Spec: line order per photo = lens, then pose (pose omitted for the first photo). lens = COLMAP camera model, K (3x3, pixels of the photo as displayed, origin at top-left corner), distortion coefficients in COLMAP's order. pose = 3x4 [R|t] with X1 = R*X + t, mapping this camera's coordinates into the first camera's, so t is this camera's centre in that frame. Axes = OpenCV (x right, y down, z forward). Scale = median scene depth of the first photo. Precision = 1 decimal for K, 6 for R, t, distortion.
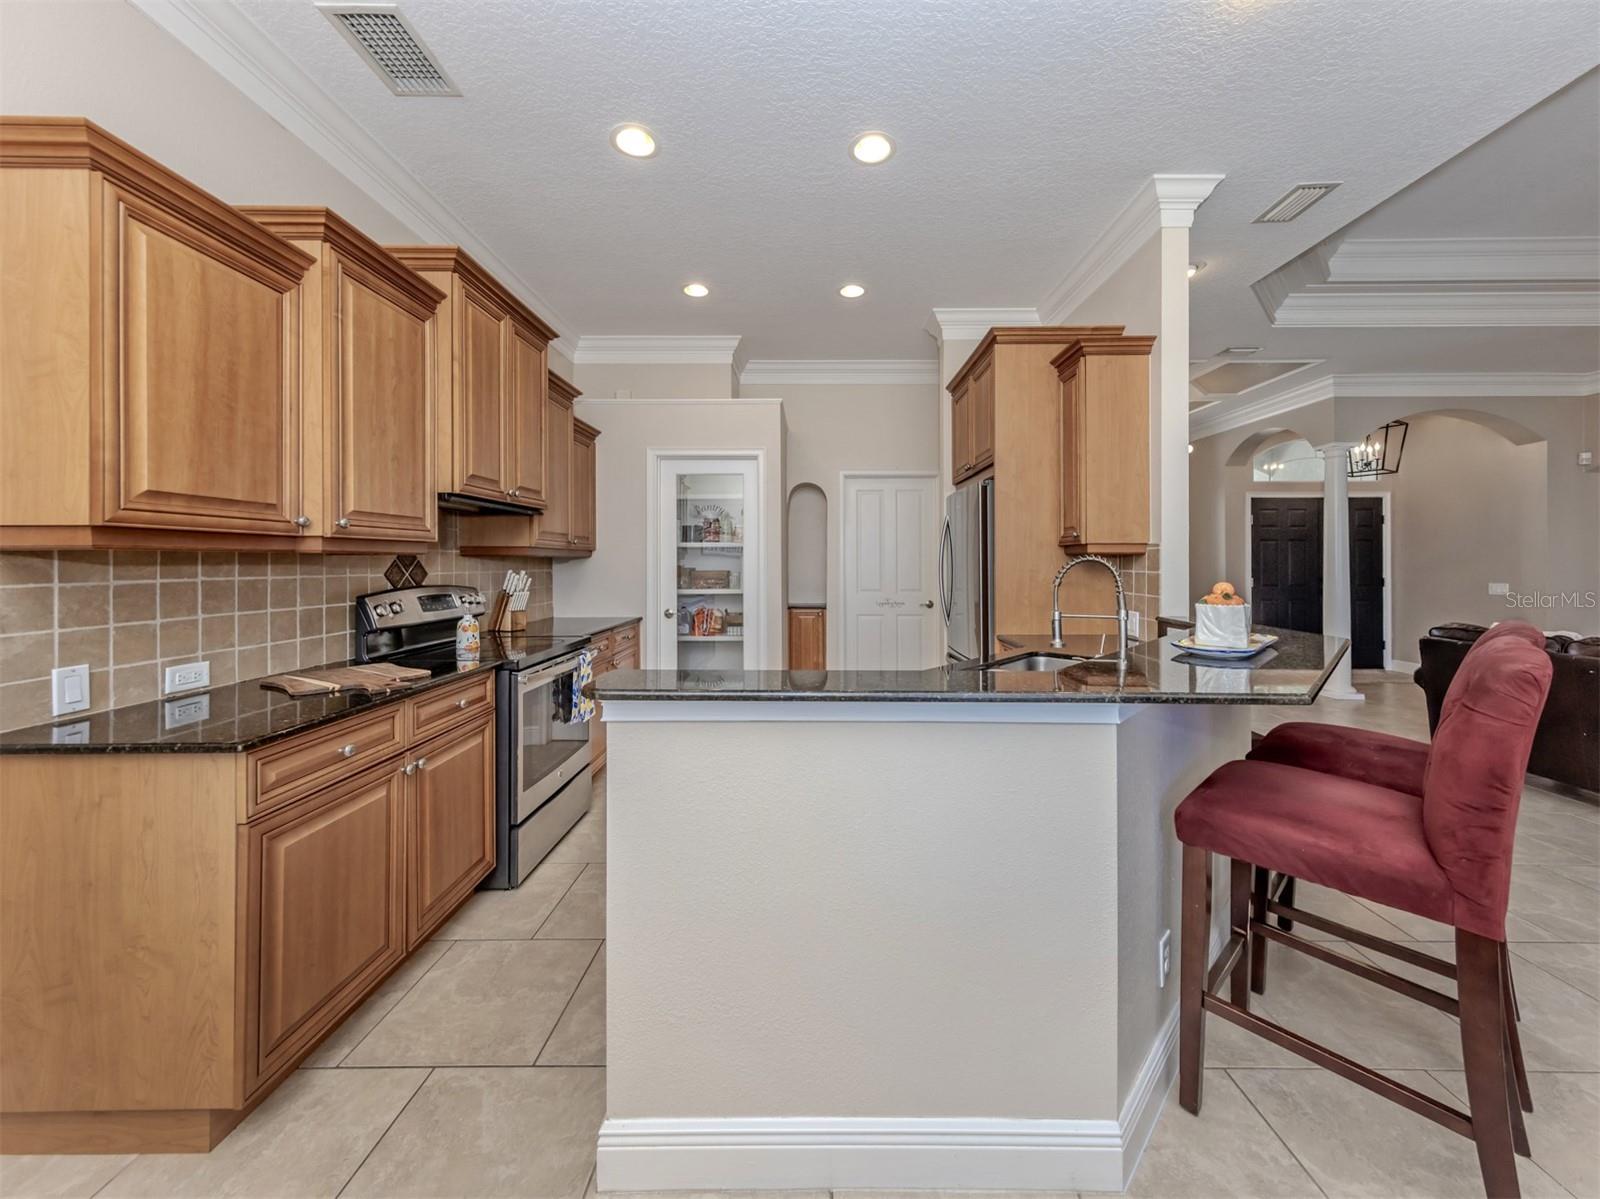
lens RADIAL K [[587.1, 0, 807.9], [0, 587.1, 554.9], [0, 0, 1]] dist [0.001691, 0.000093]
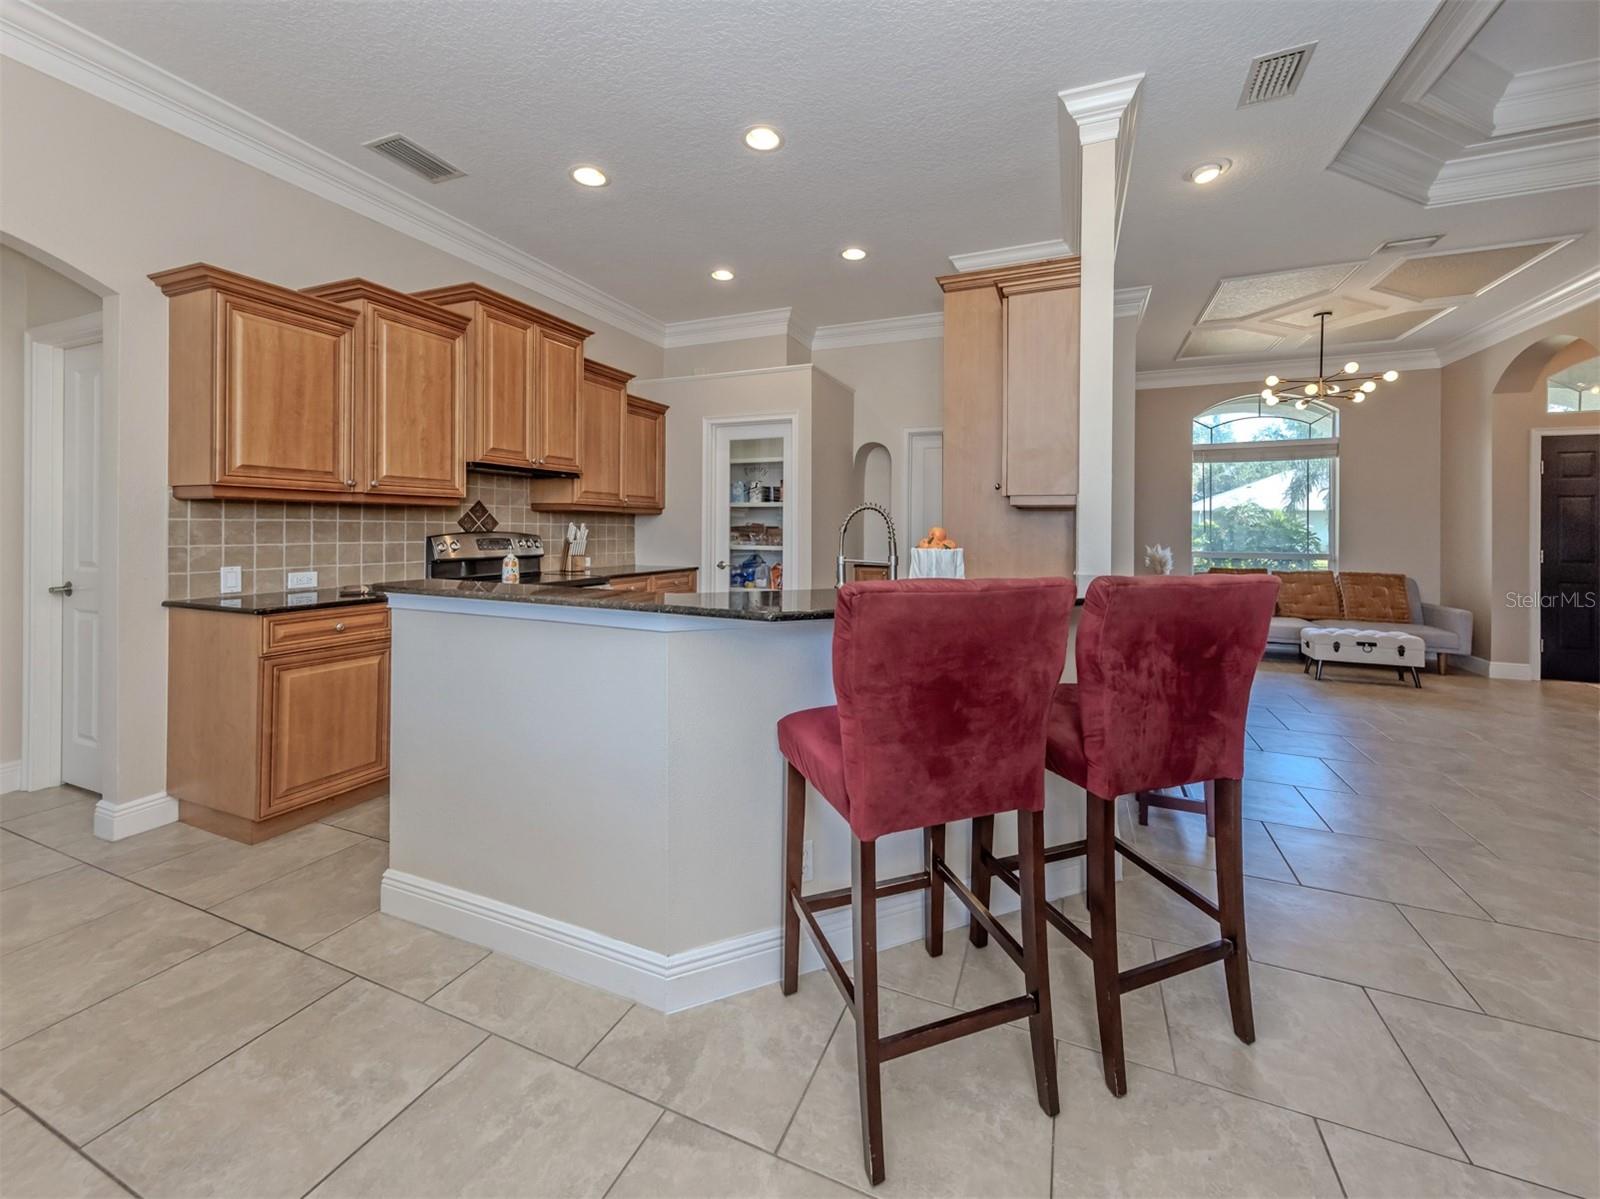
lens RADIAL K [[619.4, 0, 822.8], [0, 619.4, 522.4], [0, 0, 1]] dist [0.001028, 0.000370]
pose [[0.929048, 0.005456, -0.369919, 0.729843], [-0.005439, 0.999985, 0.001089, 0.031719], [0.369919, 0.001000, 0.929064, -0.044109]]
